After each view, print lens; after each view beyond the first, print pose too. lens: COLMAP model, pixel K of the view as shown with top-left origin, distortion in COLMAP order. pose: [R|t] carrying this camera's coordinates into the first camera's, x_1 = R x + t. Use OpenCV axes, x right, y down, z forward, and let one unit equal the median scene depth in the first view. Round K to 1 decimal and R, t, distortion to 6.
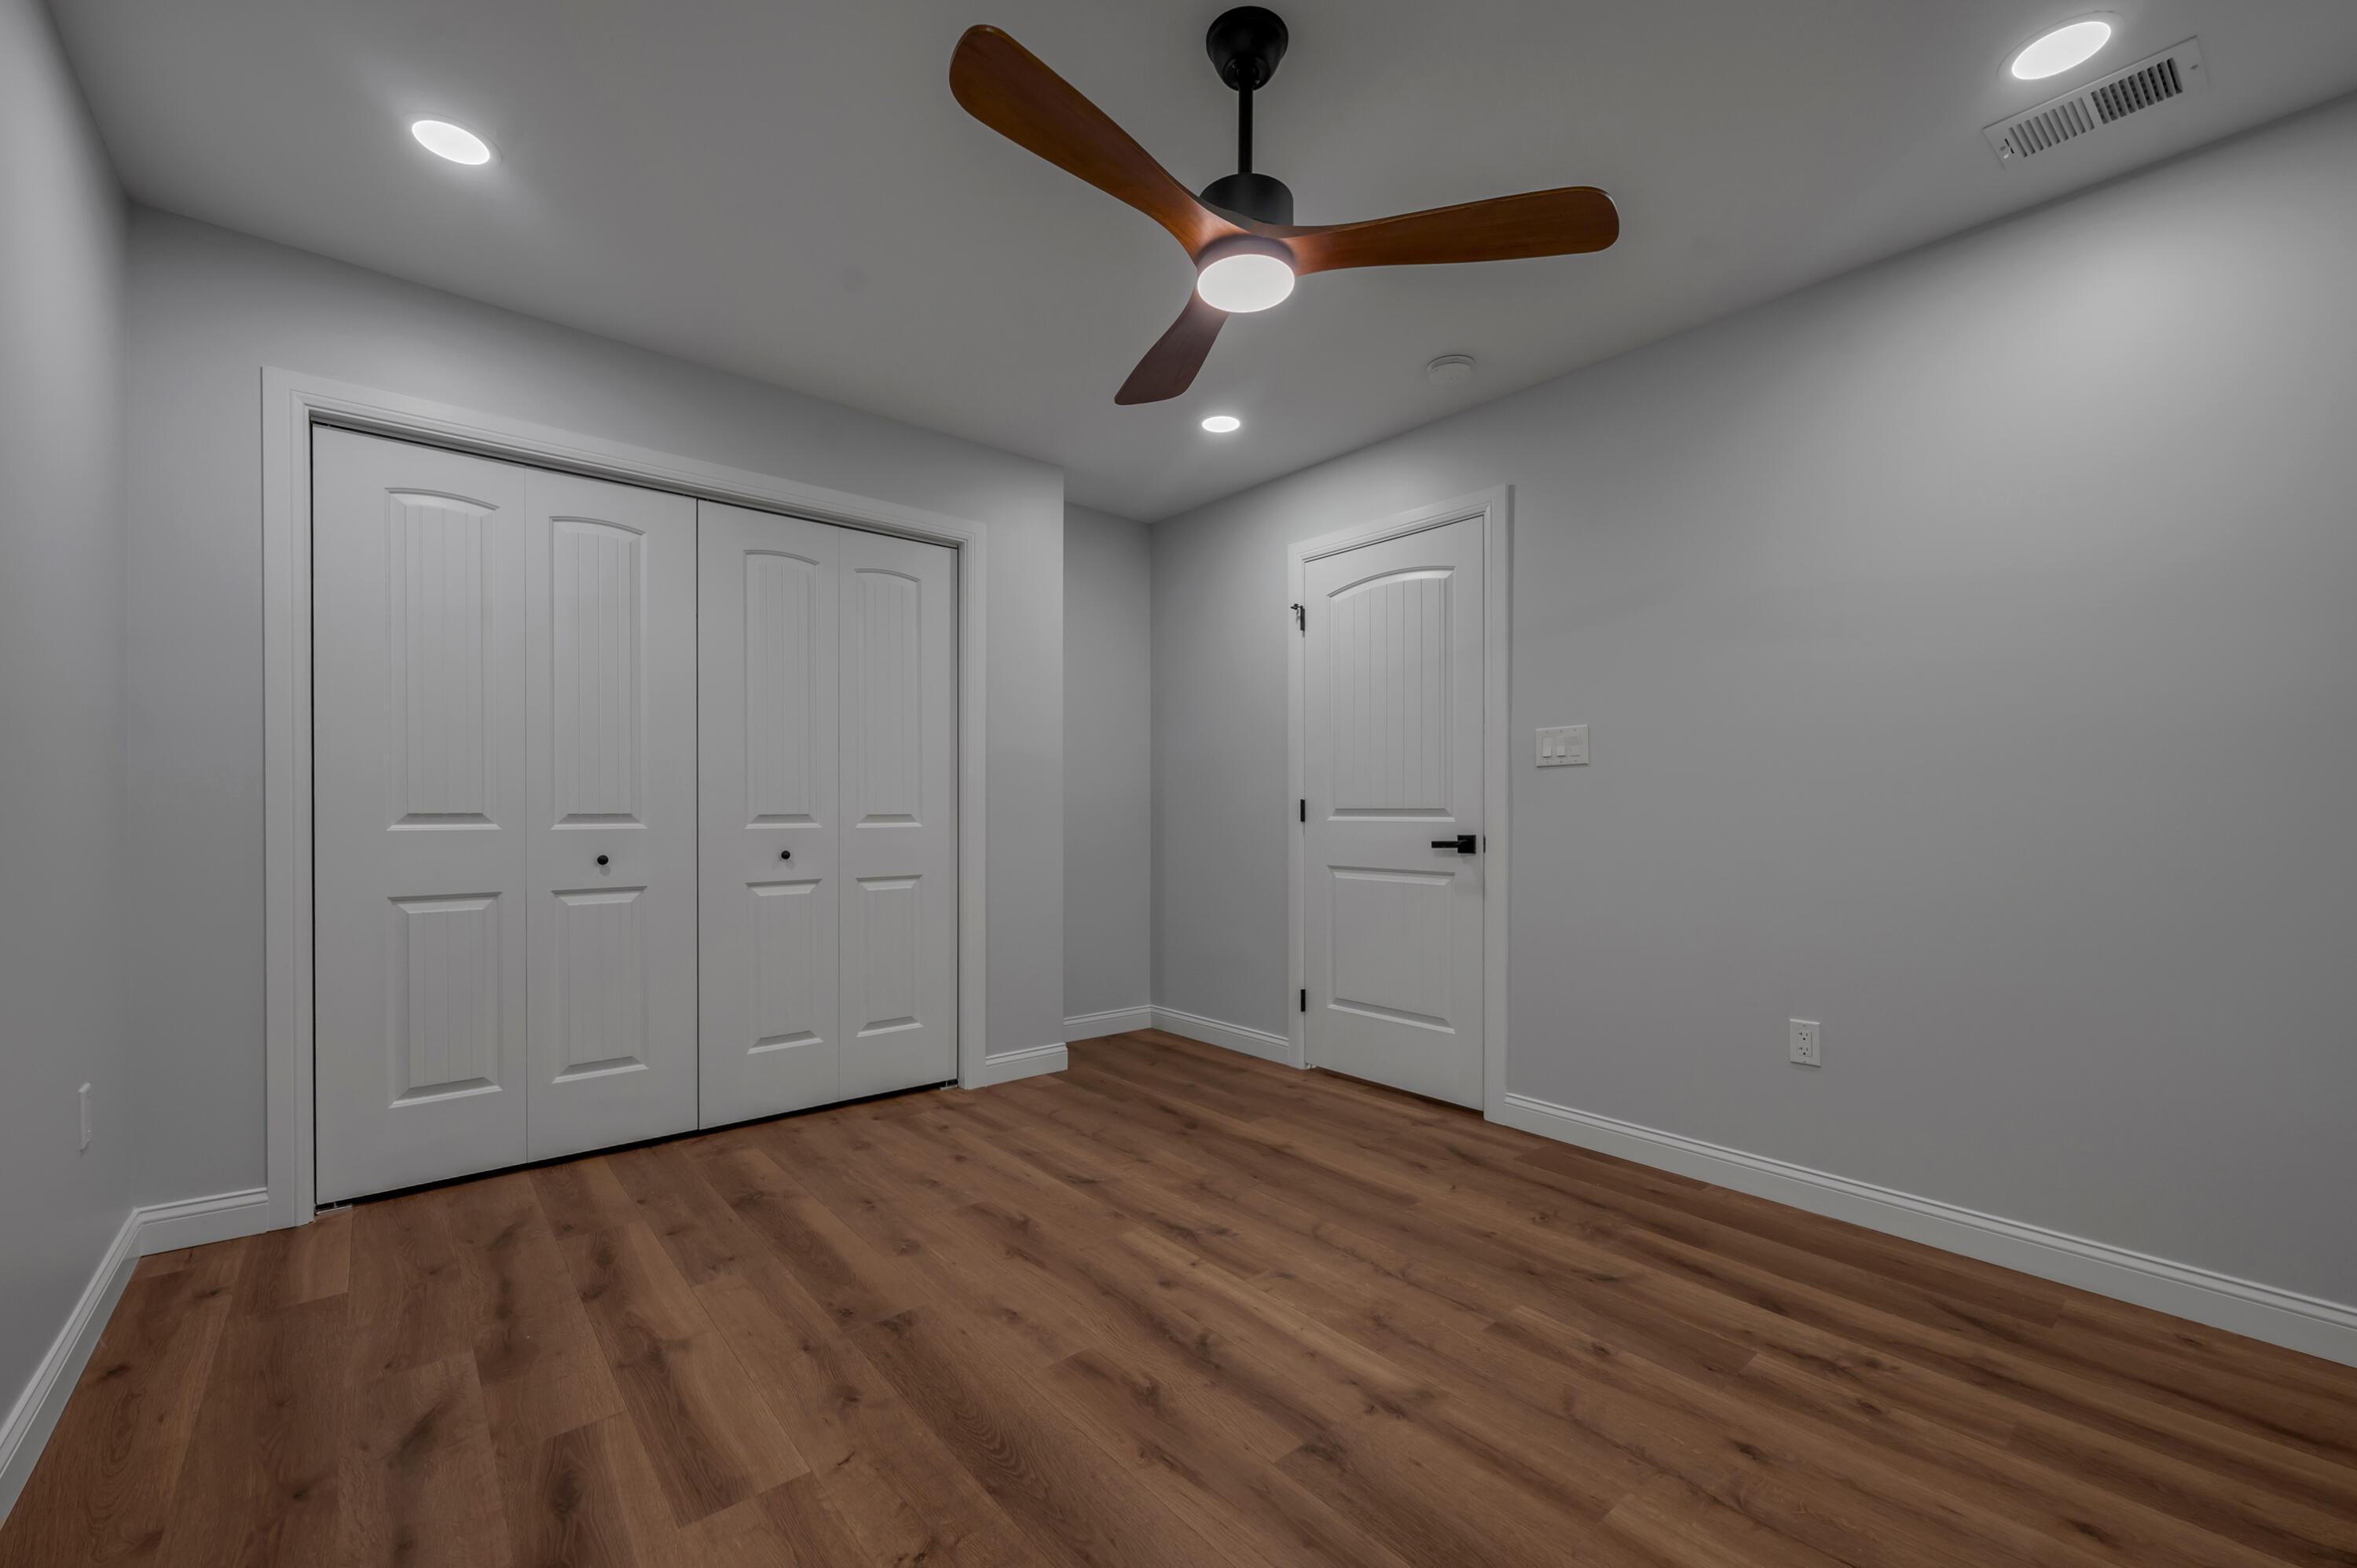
lens RADIAL K [[947.1, 0, 1181.7], [0, 947.1, 806.5], [0, 0, 1]] dist [-0.001838, -0.000290]
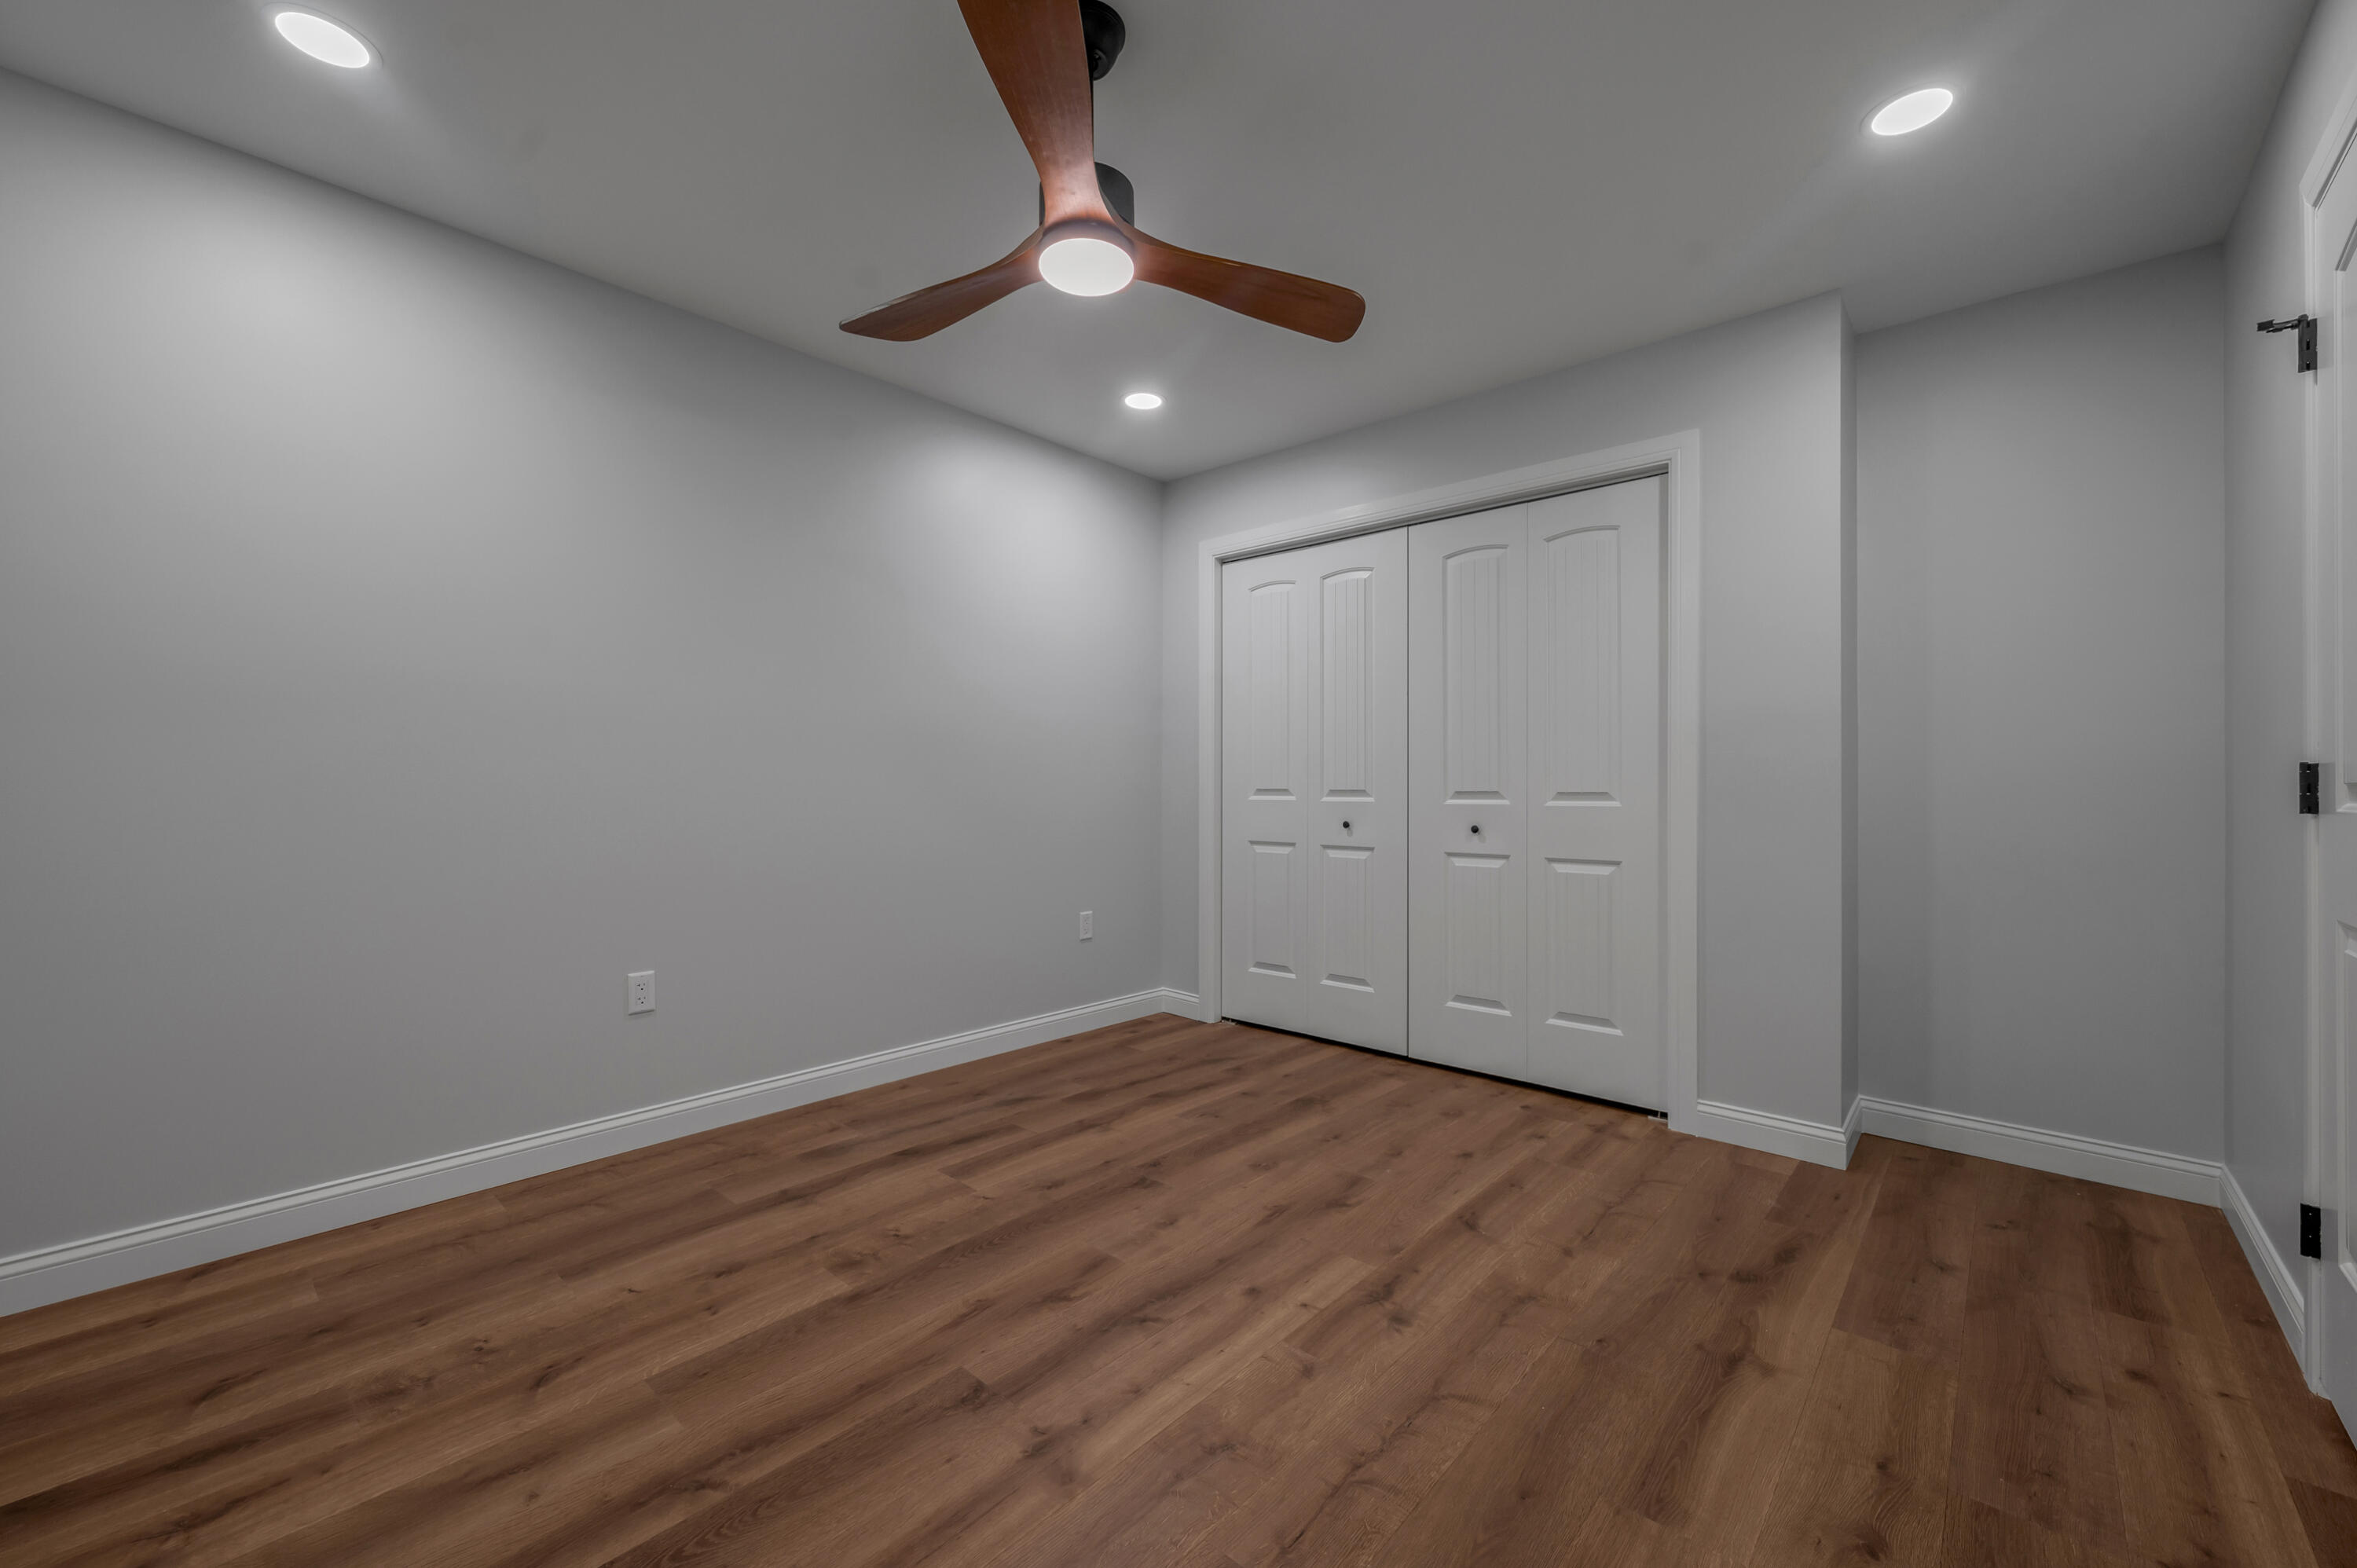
lens RADIAL K [[947.1, 0, 1183.8], [0, 947.1, 780.0], [0, 0, 1]] dist [-0.001838, -0.000290]
pose [[0.126749, -0.010141, -0.991883, 0.730601], [-0.001042, 0.999946, -0.010356, 0.008479], [0.991934, 0.002346, 0.126732, 0.656639]]
